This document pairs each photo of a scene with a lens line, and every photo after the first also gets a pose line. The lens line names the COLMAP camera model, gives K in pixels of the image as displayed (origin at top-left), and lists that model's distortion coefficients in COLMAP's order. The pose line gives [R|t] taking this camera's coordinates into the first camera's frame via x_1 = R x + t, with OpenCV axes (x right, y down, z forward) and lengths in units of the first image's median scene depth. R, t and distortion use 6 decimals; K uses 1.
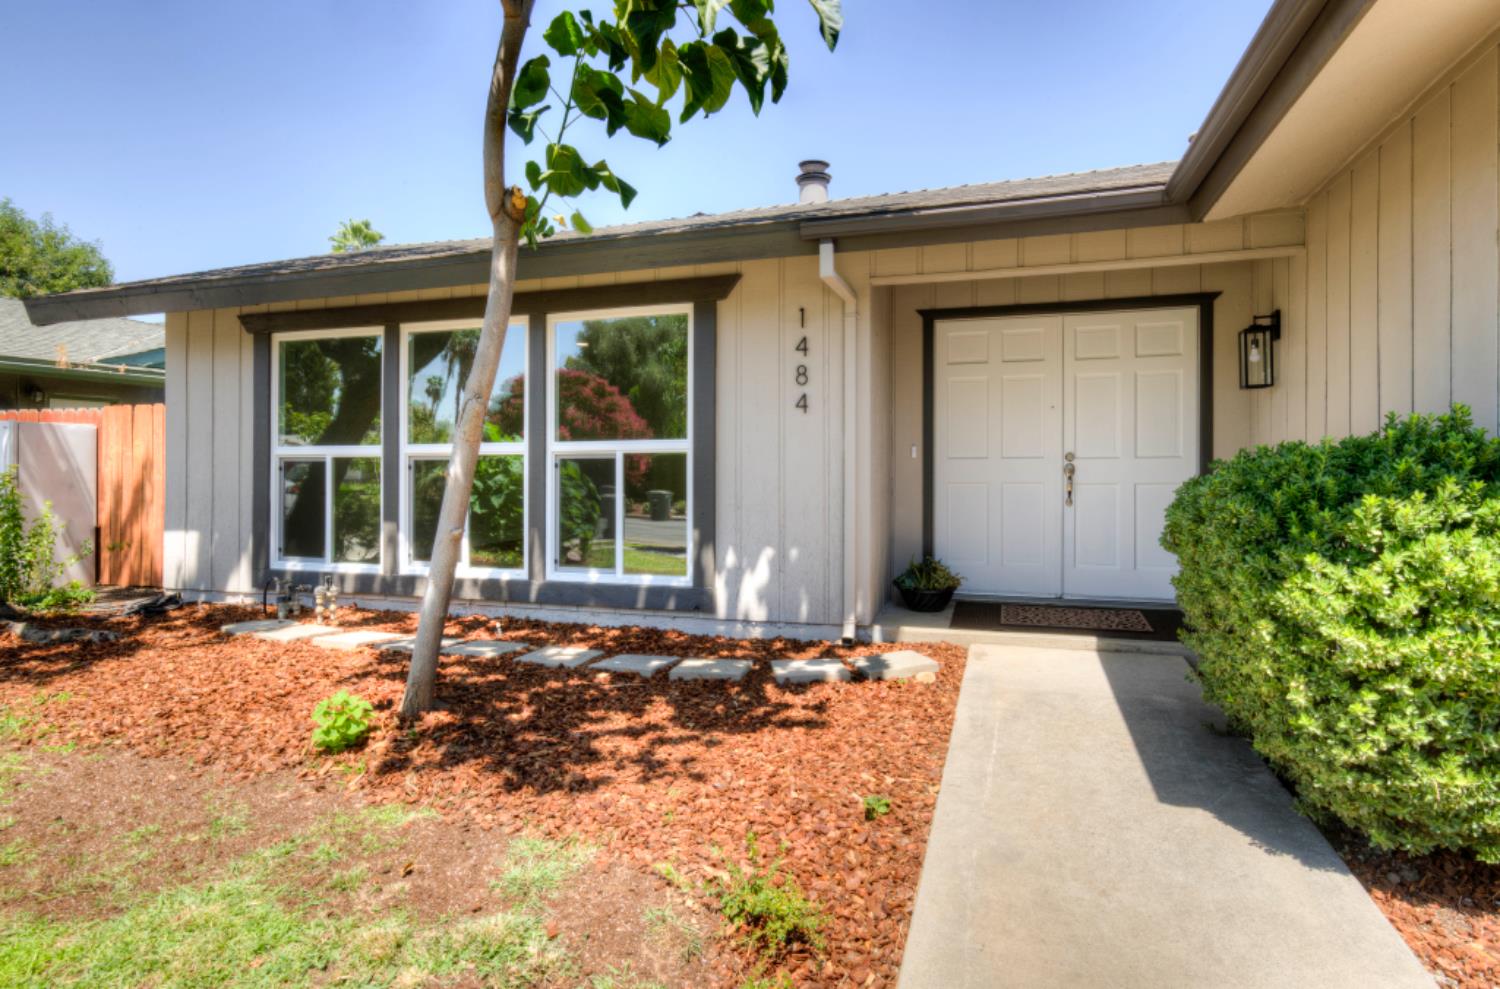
lens RADIAL K [[818.1, 0, 735.5], [0, 818.1, 468.8], [0, 0, 1]] dist [0.008464, 0.000131]
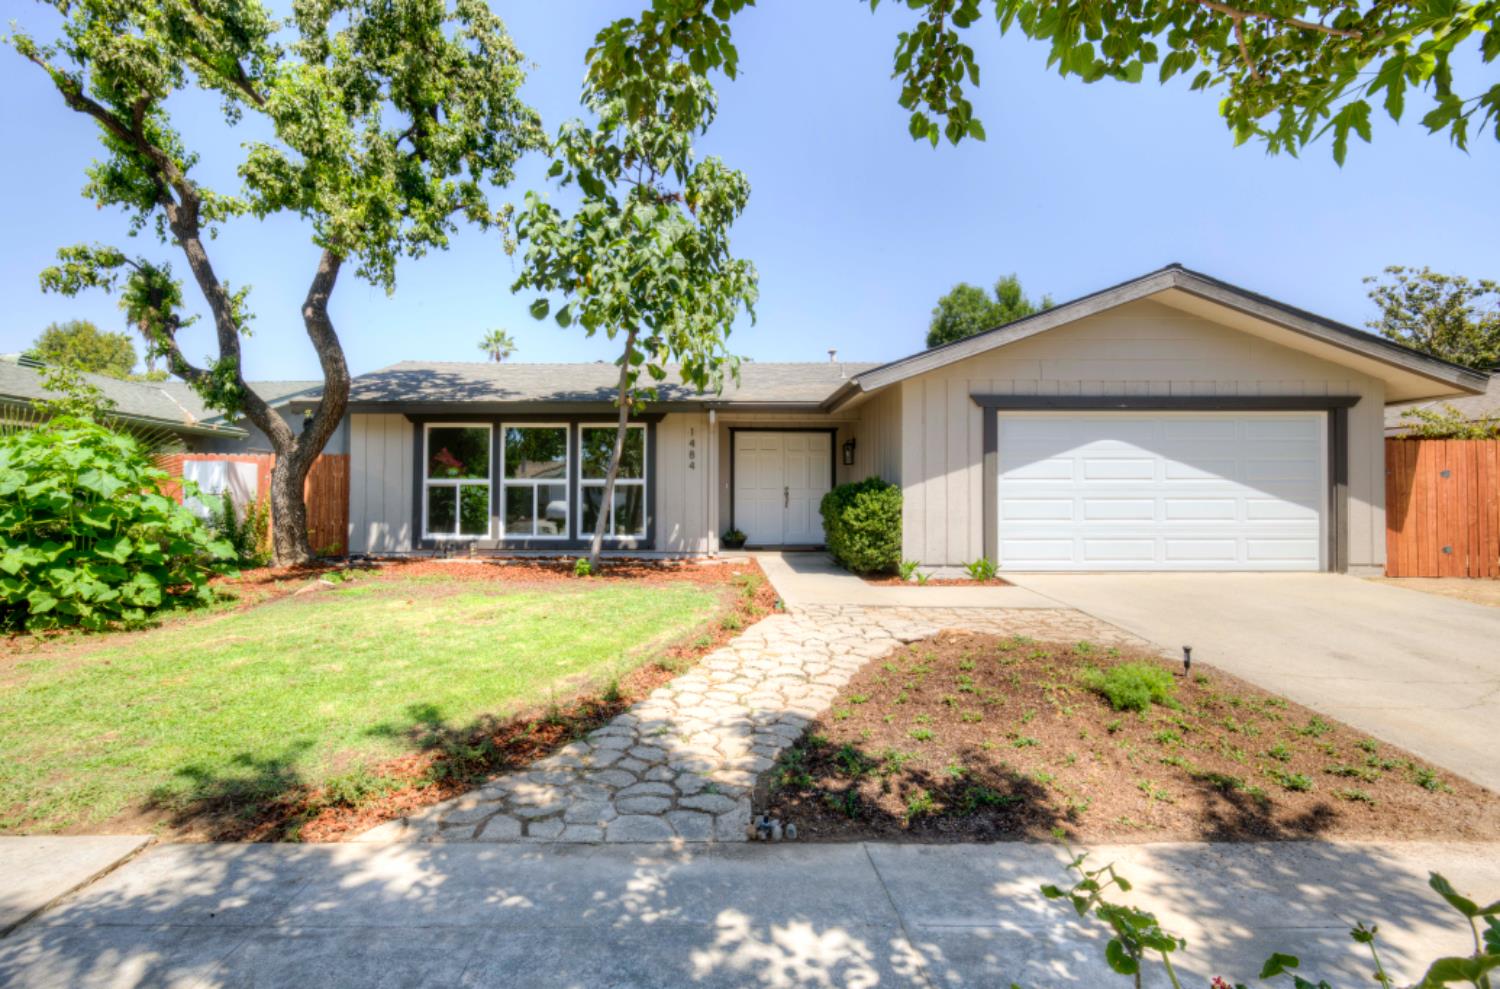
lens RADIAL K [[675.3, 0, 718.7], [0, 675.3, 489.4], [0, 0, 1]] dist [-0.004519, 0.002031]
pose [[0.944604, 0.012703, 0.327967, -0.499676], [-0.003967, 0.999620, -0.027293, 0.047273], [-0.328189, 0.024480, 0.944295, -0.951553]]
